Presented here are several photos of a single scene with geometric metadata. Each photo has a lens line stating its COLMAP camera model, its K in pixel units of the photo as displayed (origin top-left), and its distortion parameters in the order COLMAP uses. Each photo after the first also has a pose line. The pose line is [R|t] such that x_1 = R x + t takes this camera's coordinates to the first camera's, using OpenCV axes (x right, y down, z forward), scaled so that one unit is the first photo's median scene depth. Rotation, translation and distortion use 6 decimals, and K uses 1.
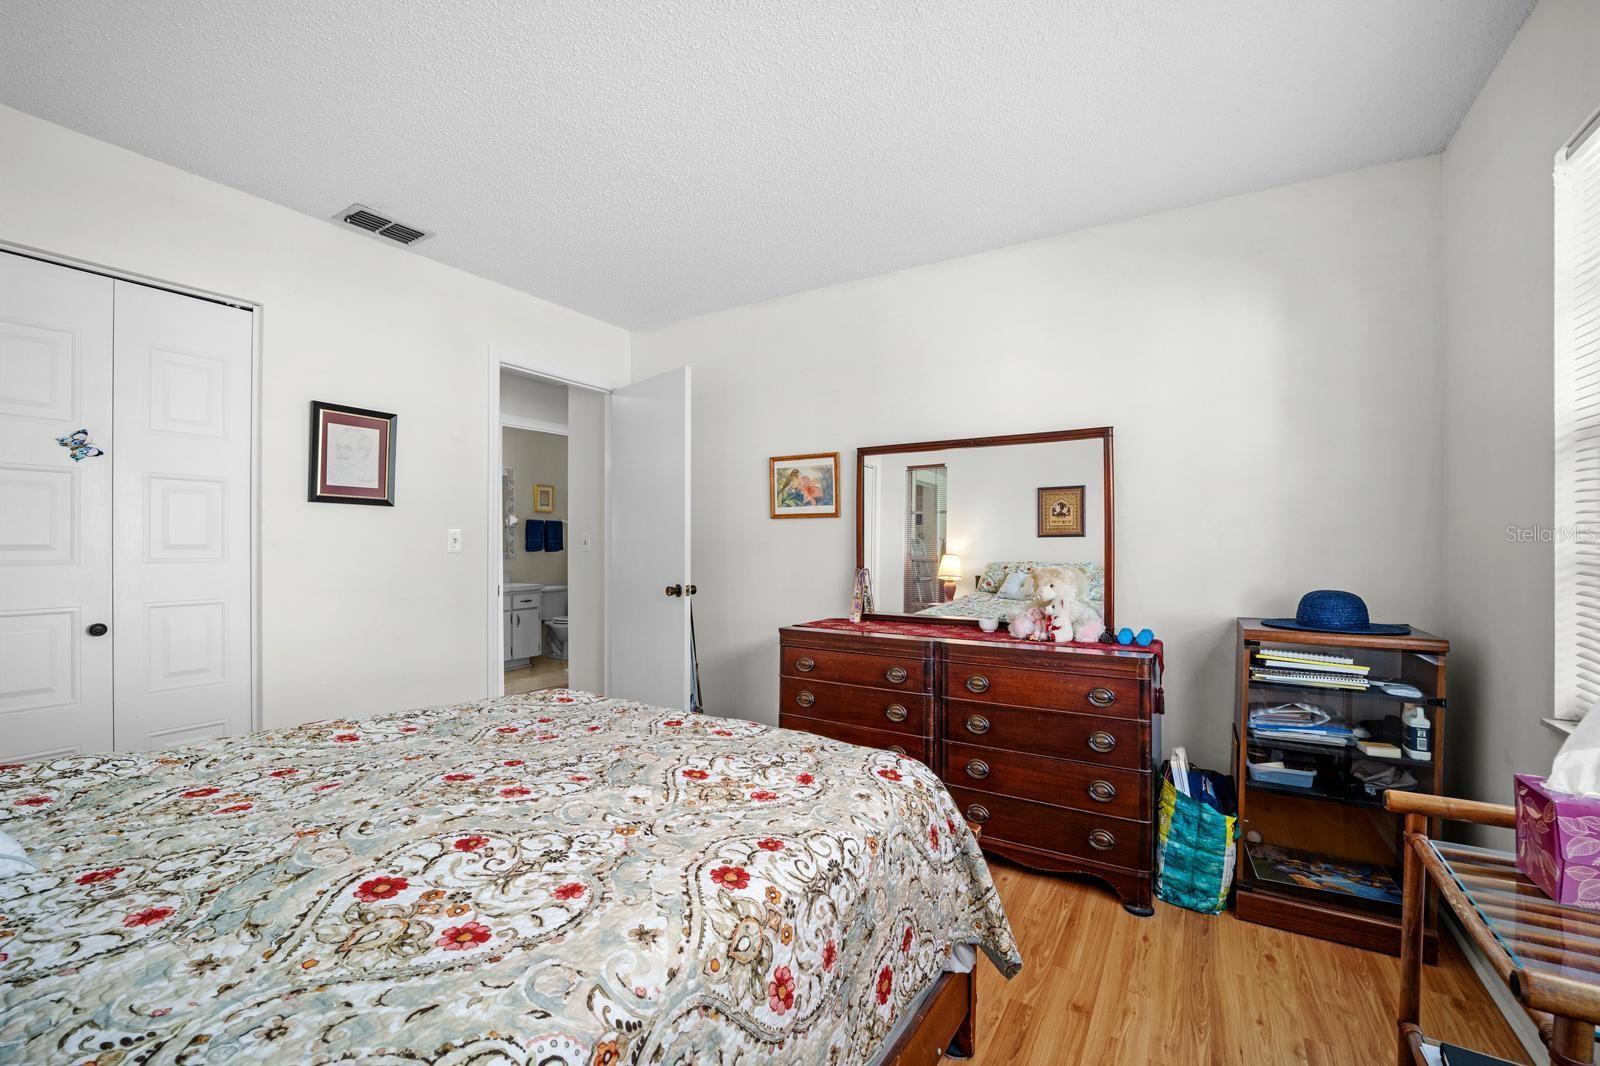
lens RADIAL K [[671.6, 0, 800.4], [0, 671.6, 539.4], [0, 0, 1]] dist [-0.015503, 0.000631]
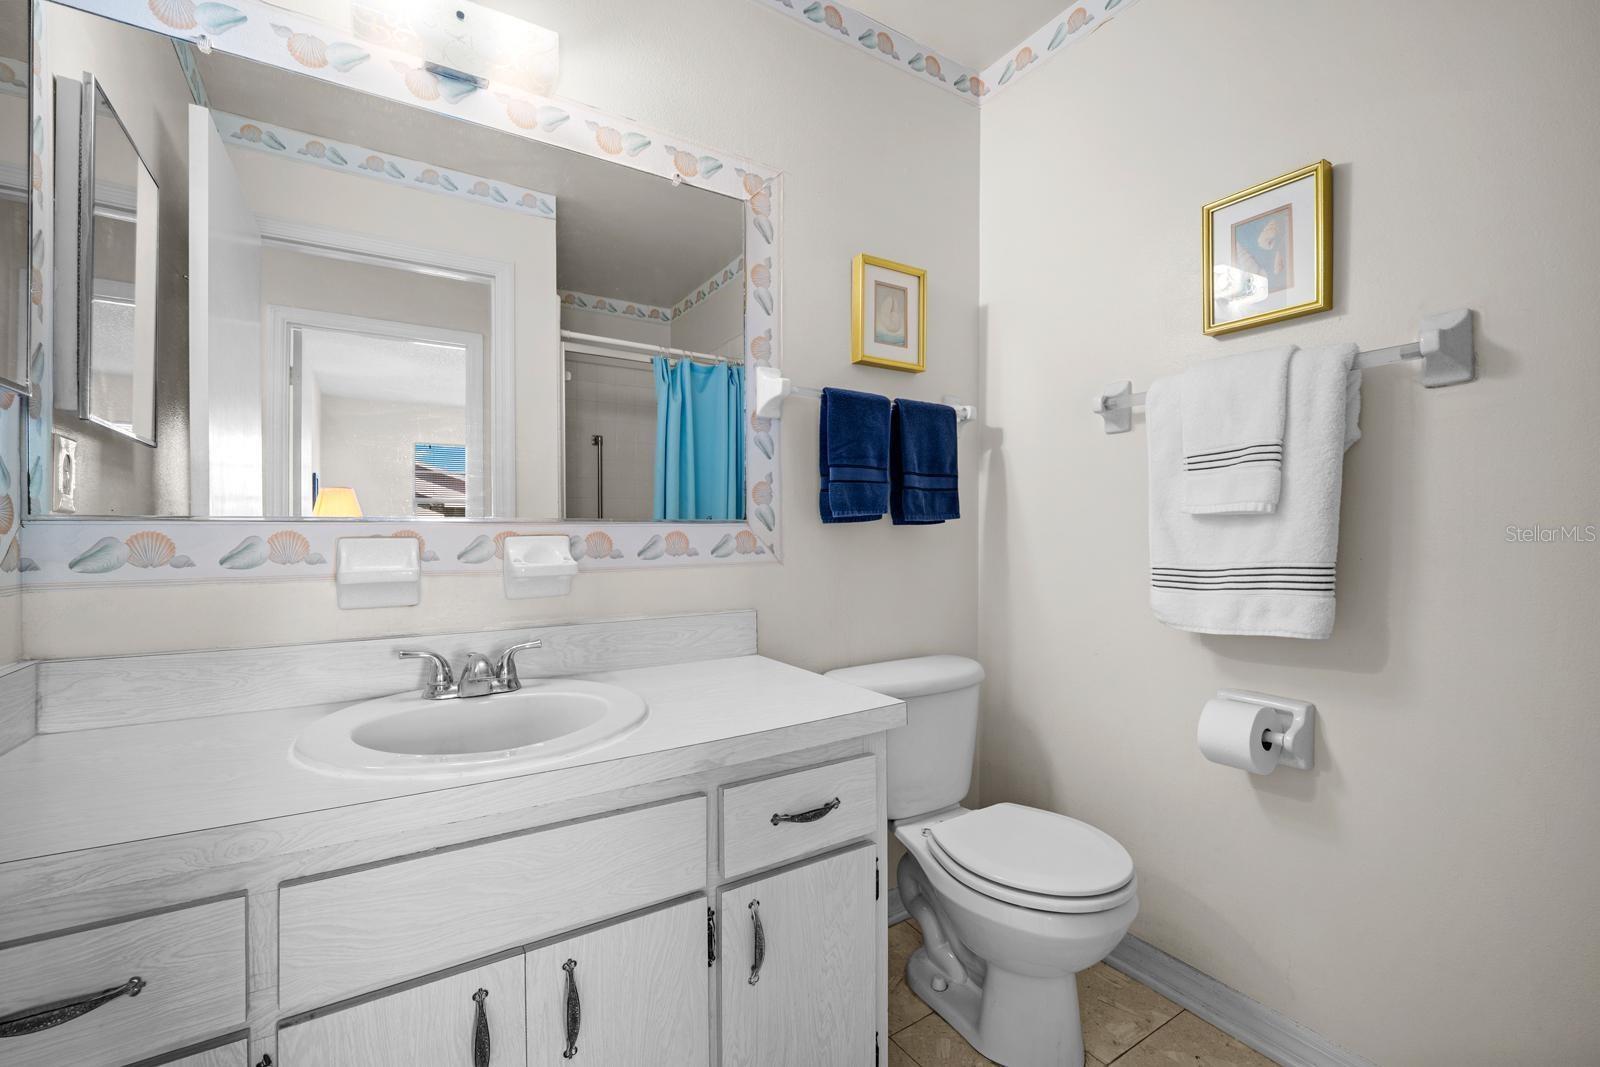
lens RADIAL K [[671.6, 0, 799.0], [0, 671.6, 536.4], [0, 0, 1]] dist [-0.015503, 0.000631]
pose [[0.894251, -0.001896, -0.447563, -0.300860], [0.004344, 0.999981, 0.004442, 0.022200], [0.447545, -0.005916, 0.894242, 0.759372]]
